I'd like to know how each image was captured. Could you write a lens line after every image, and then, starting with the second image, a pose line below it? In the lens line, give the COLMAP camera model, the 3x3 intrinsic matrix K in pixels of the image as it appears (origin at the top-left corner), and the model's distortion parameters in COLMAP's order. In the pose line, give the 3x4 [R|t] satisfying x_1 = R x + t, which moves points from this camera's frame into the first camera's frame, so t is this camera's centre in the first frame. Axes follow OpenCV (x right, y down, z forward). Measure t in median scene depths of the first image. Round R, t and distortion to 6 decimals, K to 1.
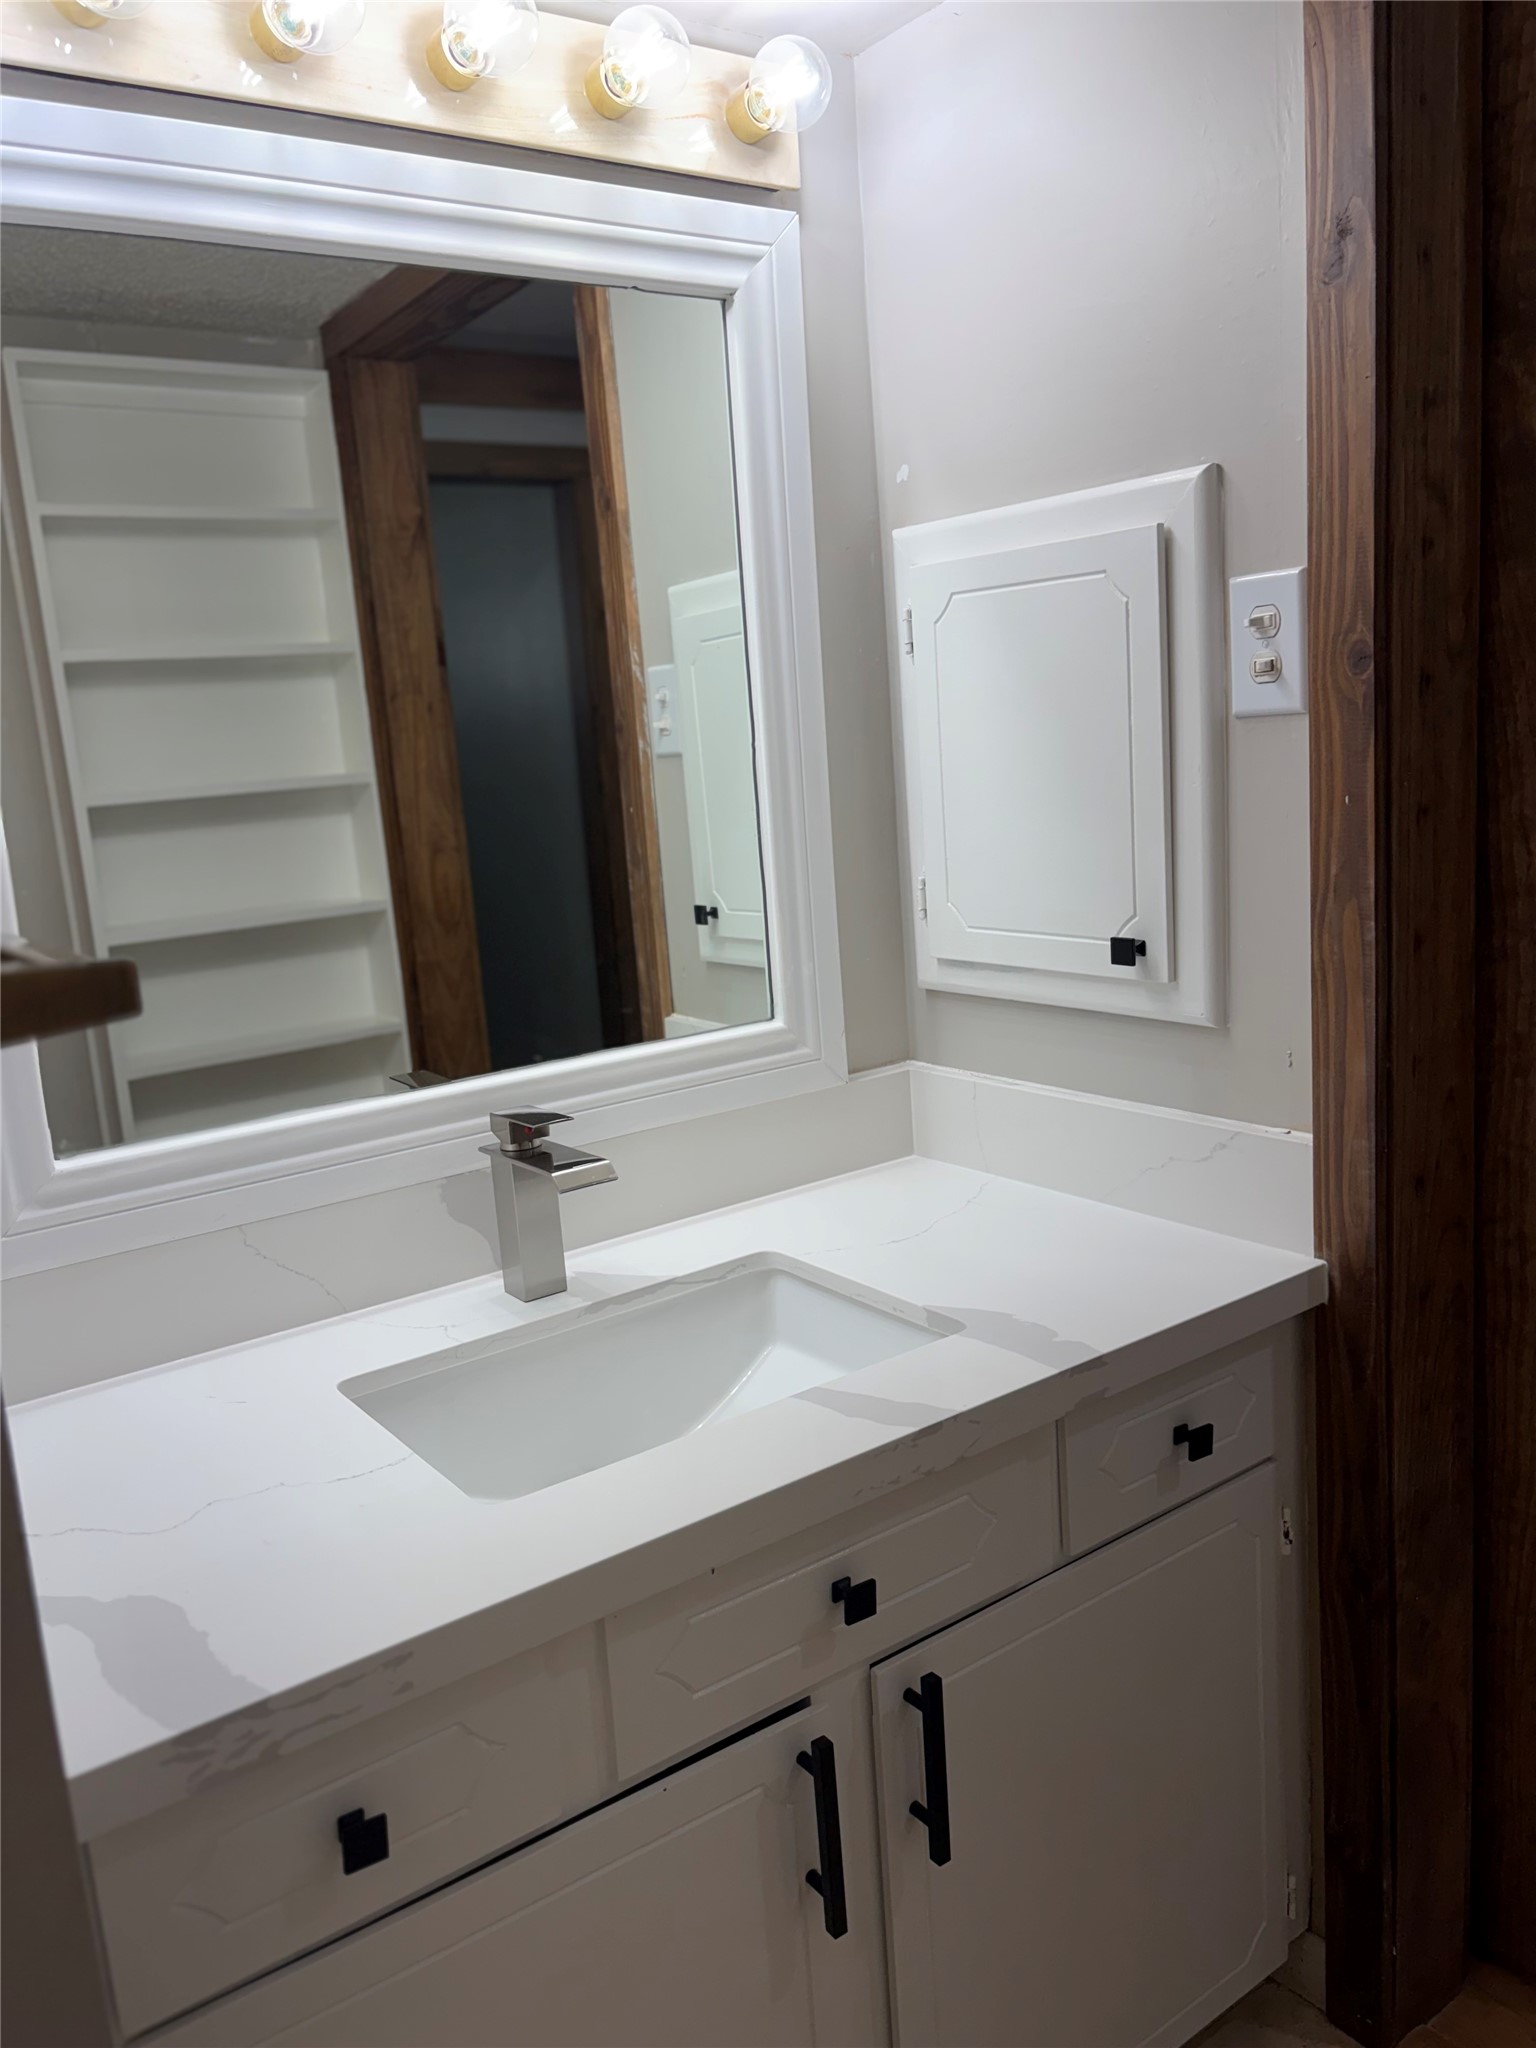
lens RADIAL K [[1562.2, 0, 768.0], [0, 1562.2, 1024.0], [0, 0, 1]] dist [0.005383, -0.001750]
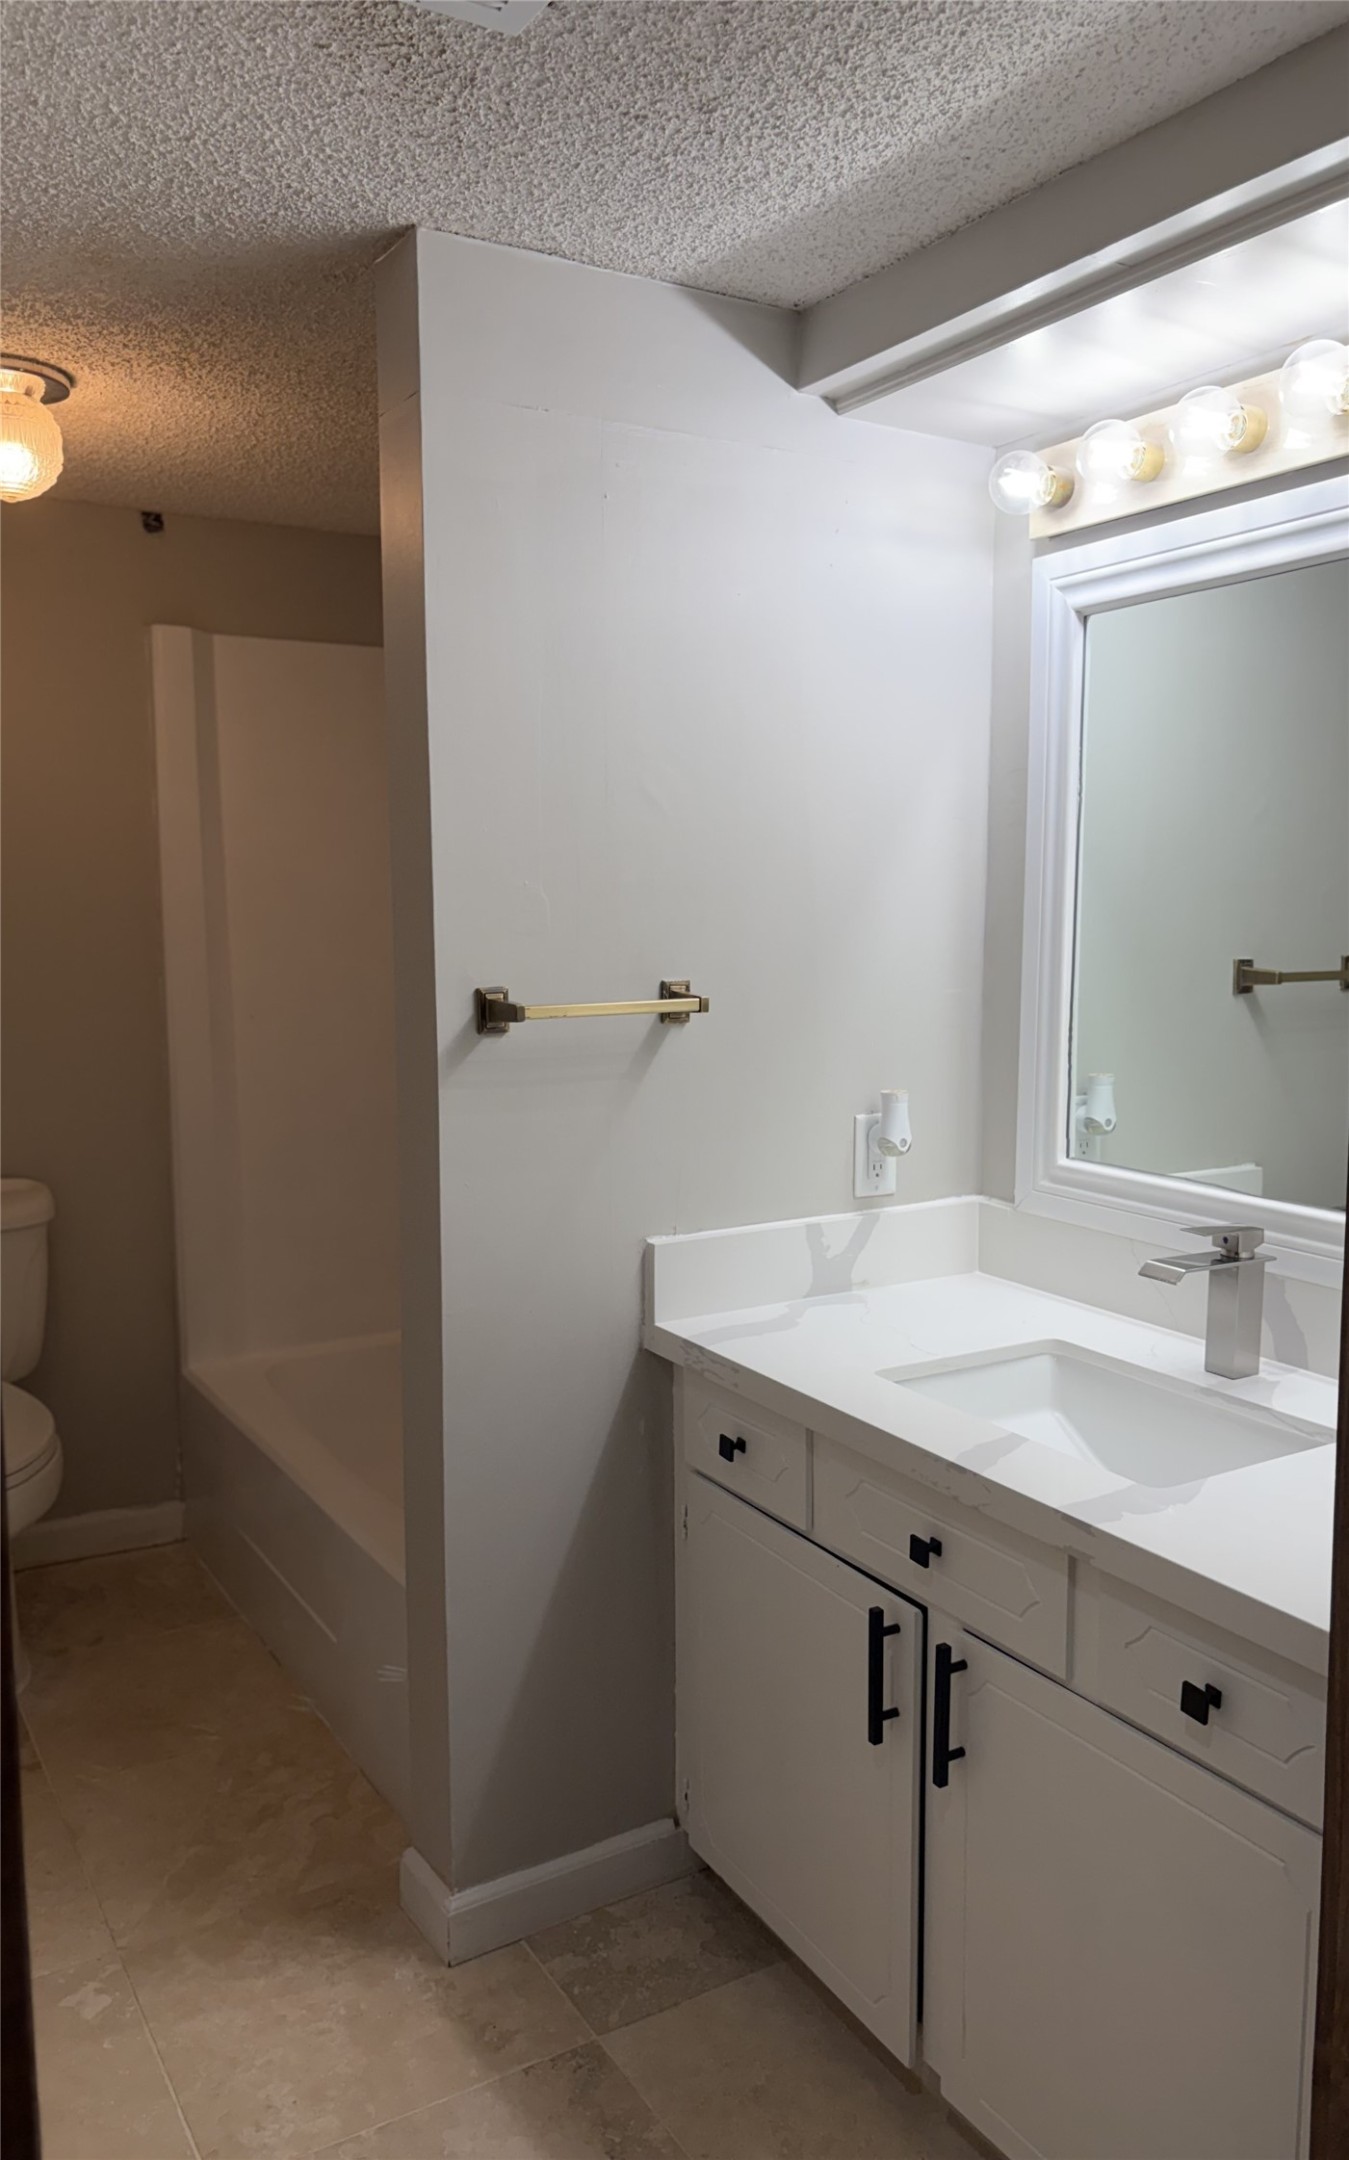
lens RADIAL K [[1572.0, 0, 676.7], [0, 1572.0, 1134.6], [0, 0, 1]] dist [-0.002635, -0.000033]
pose [[-0.087529, 0.207957, -0.974214, 1.258408], [-0.187034, 0.957144, 0.221118, -0.239182], [0.978446, 0.201565, -0.044883, 0.709301]]
